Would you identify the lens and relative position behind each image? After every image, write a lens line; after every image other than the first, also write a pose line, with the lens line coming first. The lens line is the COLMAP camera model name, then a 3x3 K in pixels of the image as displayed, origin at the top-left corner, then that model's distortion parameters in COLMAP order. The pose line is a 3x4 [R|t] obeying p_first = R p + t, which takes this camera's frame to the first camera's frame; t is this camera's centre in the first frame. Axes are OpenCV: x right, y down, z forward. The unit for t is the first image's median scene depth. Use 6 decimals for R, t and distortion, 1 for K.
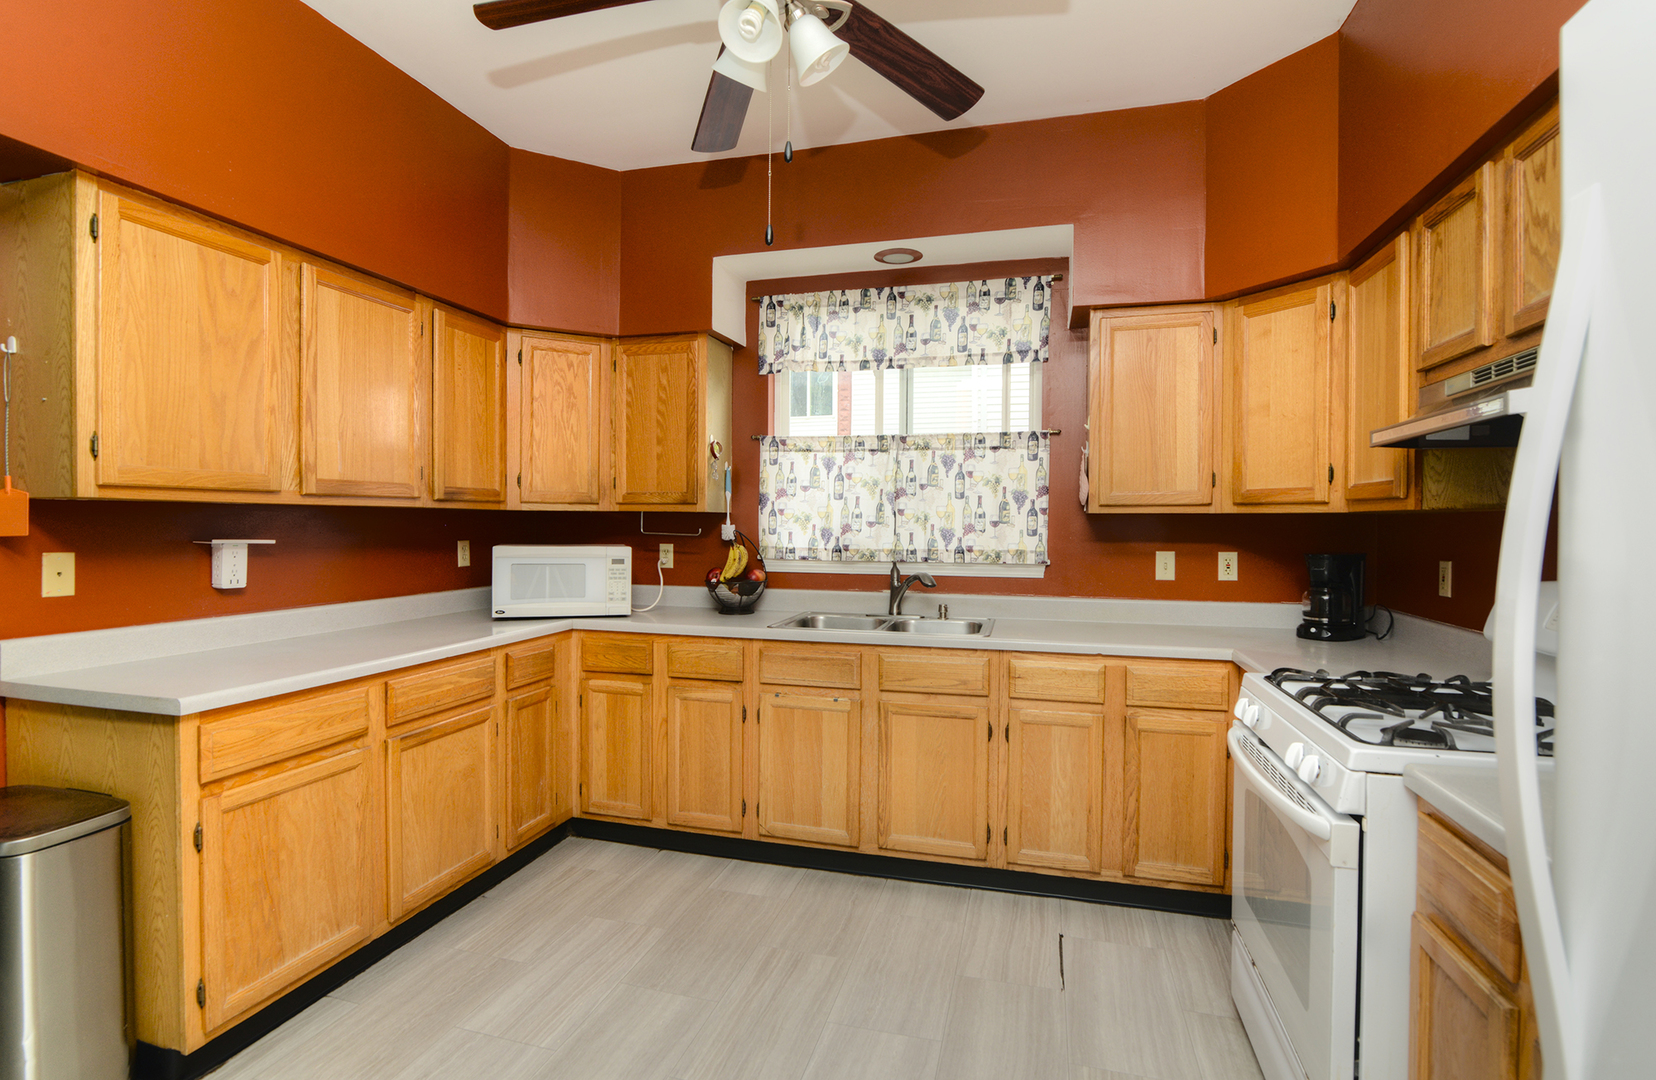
lens RADIAL K [[800.2, 0, 821.2], [0, 800.2, 535.6], [0, 0, 1]] dist [-0.002817, -0.000029]
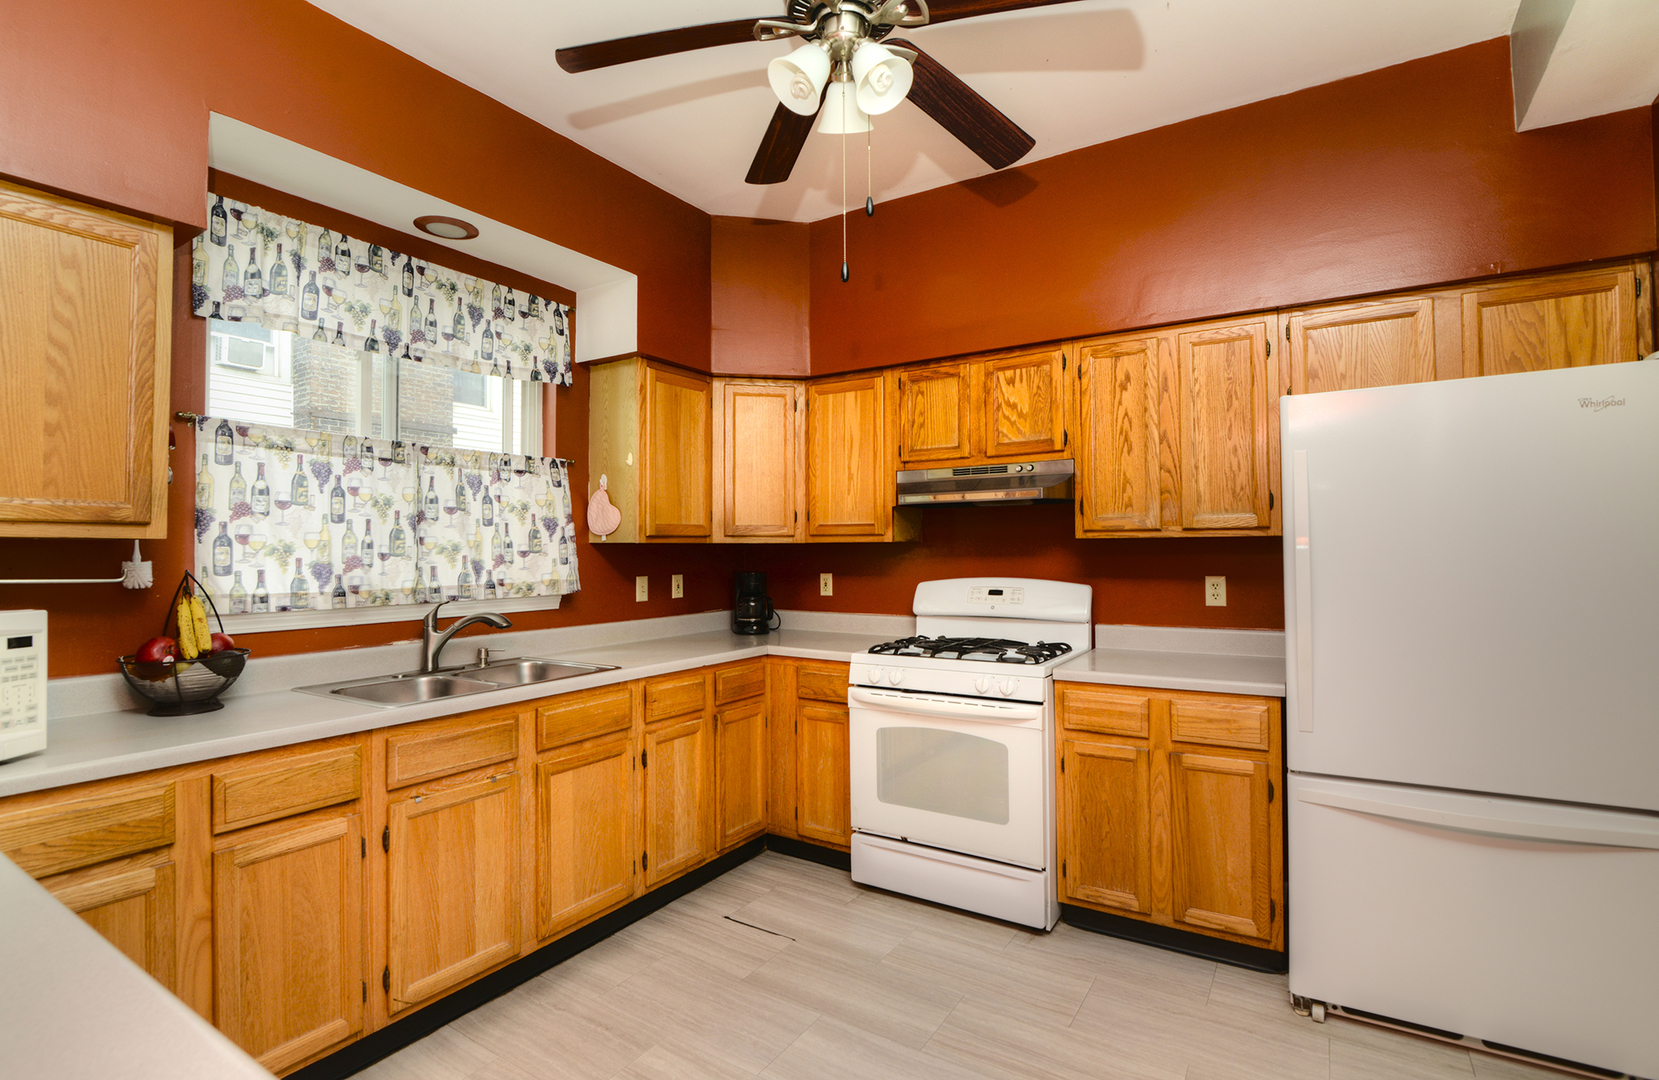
lens RADIAL K [[801.7, 0, 822.7], [0, 801.7, 535.5], [0, 0, 1]] dist [-0.002817, -0.000029]
pose [[0.287705, 0.010333, 0.957663, -0.551180], [0.025243, 0.999513, -0.018369, -0.009789], [-0.957386, 0.029459, 0.287304, 0.391106]]
